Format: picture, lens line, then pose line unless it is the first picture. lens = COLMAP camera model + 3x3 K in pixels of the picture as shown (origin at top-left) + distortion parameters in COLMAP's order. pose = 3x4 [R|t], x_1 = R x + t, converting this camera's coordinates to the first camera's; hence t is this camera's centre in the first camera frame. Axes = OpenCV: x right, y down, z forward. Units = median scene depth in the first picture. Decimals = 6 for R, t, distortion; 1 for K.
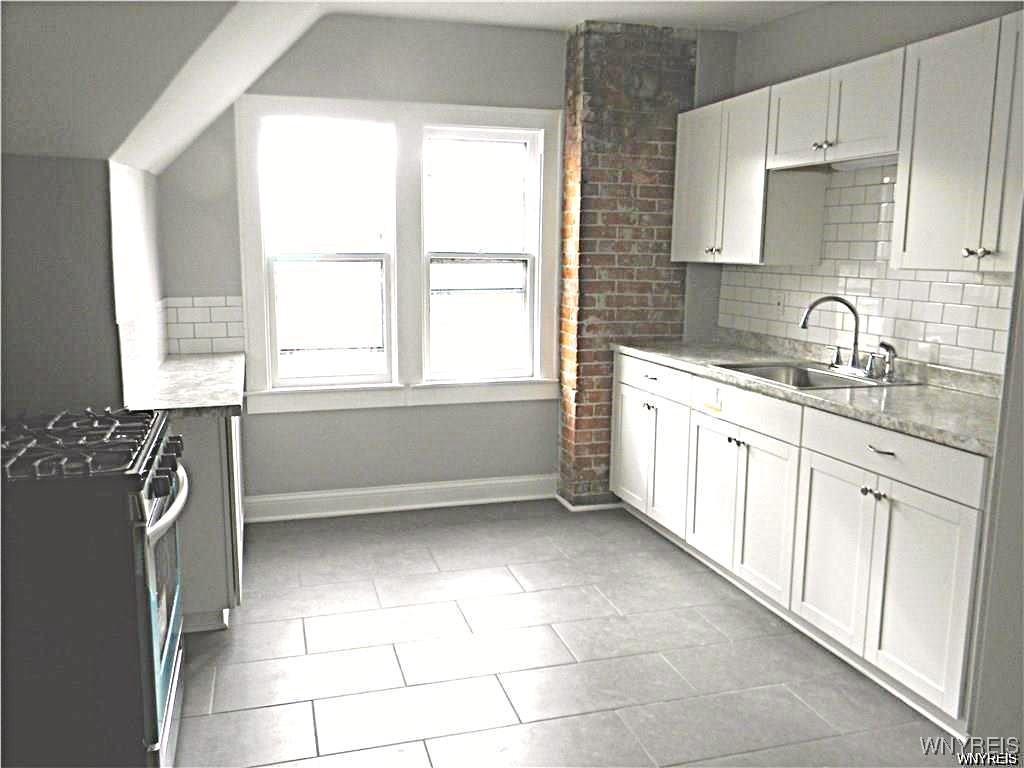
lens RADIAL K [[830.7, 0, 512.0], [0, 830.7, 384.0], [0, 0, 1]] dist [0.010884, 0.000105]
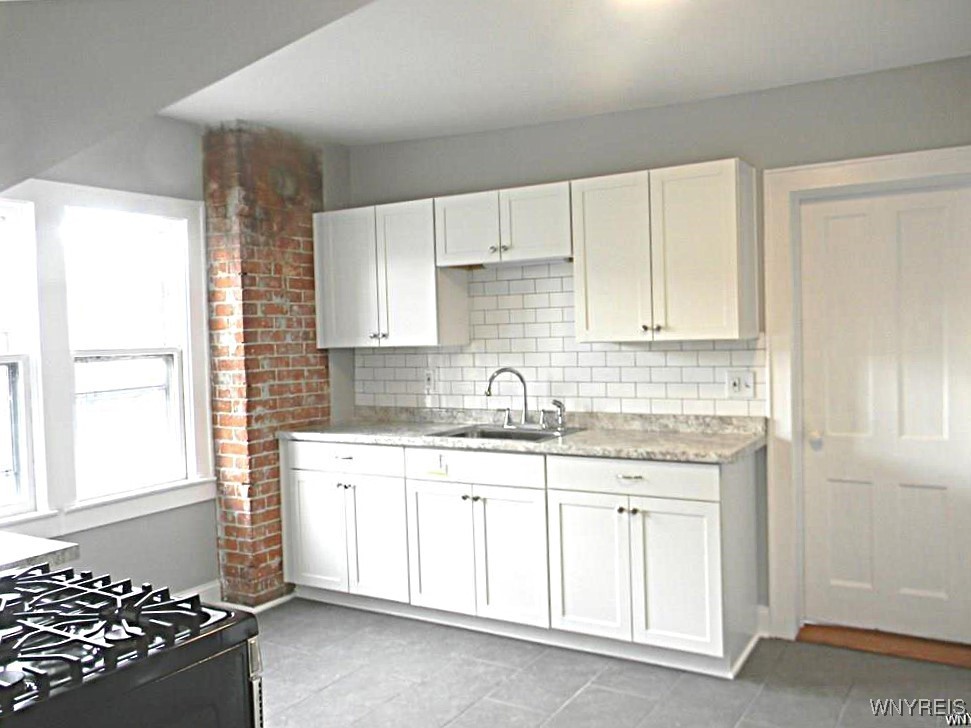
lens RADIAL K [[826.1, 0, 485.5], [0, 826.1, 364.0], [0, 0, 1]] dist [0.005225, 0.001845]
pose [[0.738191, -0.058550, 0.672047, -0.363978], [0.144982, 0.986716, -0.073288, -0.020608], [-0.658828, 0.151535, 0.736873, 0.091948]]
